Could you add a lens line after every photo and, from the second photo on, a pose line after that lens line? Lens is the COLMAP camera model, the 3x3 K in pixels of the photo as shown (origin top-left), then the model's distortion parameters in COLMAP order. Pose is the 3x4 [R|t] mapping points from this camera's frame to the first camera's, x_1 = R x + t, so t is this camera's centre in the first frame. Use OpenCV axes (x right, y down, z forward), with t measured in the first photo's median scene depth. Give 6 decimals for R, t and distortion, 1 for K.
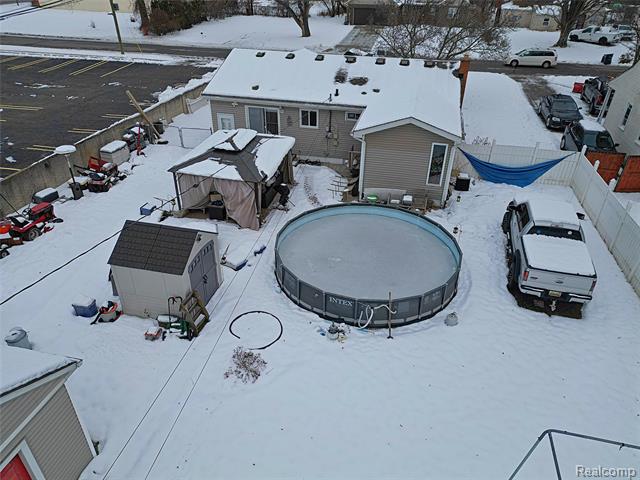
lens RADIAL K [[443.5, 0, 320.0], [0, 443.5, 240.0], [0, 0, 1]] dist [0.093861, -0.086908]
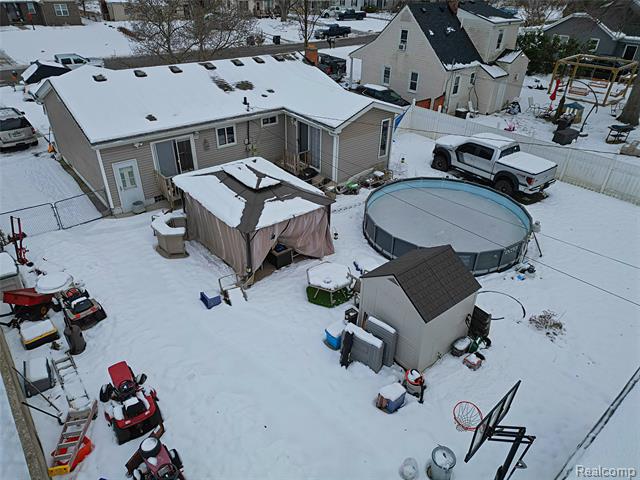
lens RADIAL K [[443.5, 0, 320.0], [0, 443.5, 240.0], [0, 0, 1]] dist [0.093861, -0.086908]
pose [[0.606217, -0.419994, 0.675356, -0.717926], [0.409839, 0.892723, 0.187288, -0.214852], [-0.681566, 0.163250, 0.713314, 0.331851]]
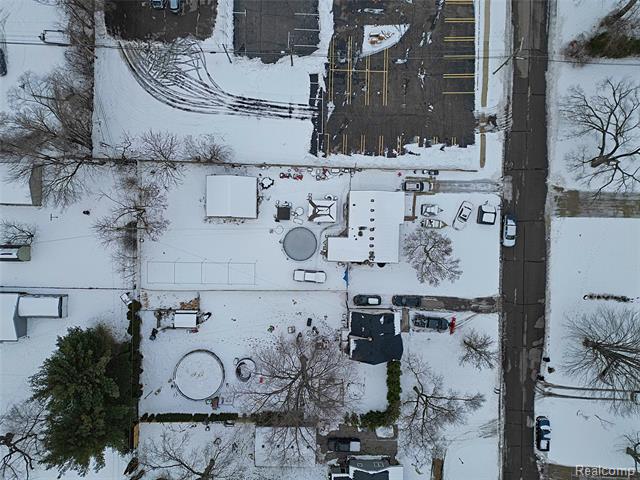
lens RADIAL K [[443.5, 0, 320.0], [0, 443.5, 240.0], [0, 0, 1]] dist [0.093861, -0.086908]
pose [[0.201607, 0.979424, -0.009065, 0.123172], [-0.529107, 0.116692, 0.840493, -3.745860], [0.824257, -0.164653, 0.541746, -1.377257]]
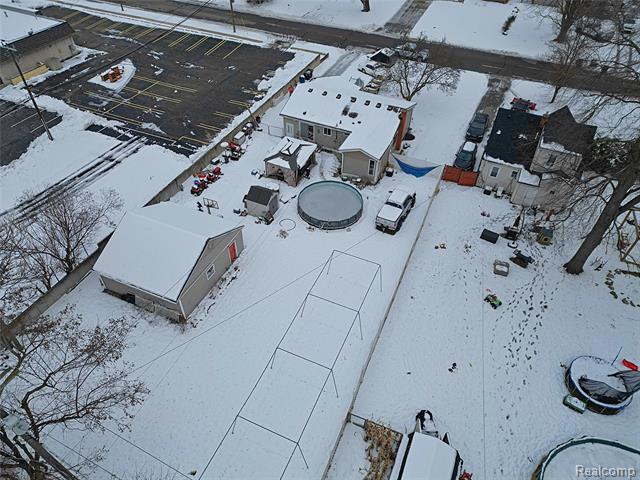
lens RADIAL K [[443.5, 0, 320.0], [0, 443.5, 240.0], [0, 0, 1]] dist [0.093861, -0.086908]
pose [[0.981047, 0.136269, -0.137756, 0.365395], [-0.103582, 0.969643, 0.221504, -0.286751], [0.163758, -0.203037, 0.965380, -1.396539]]
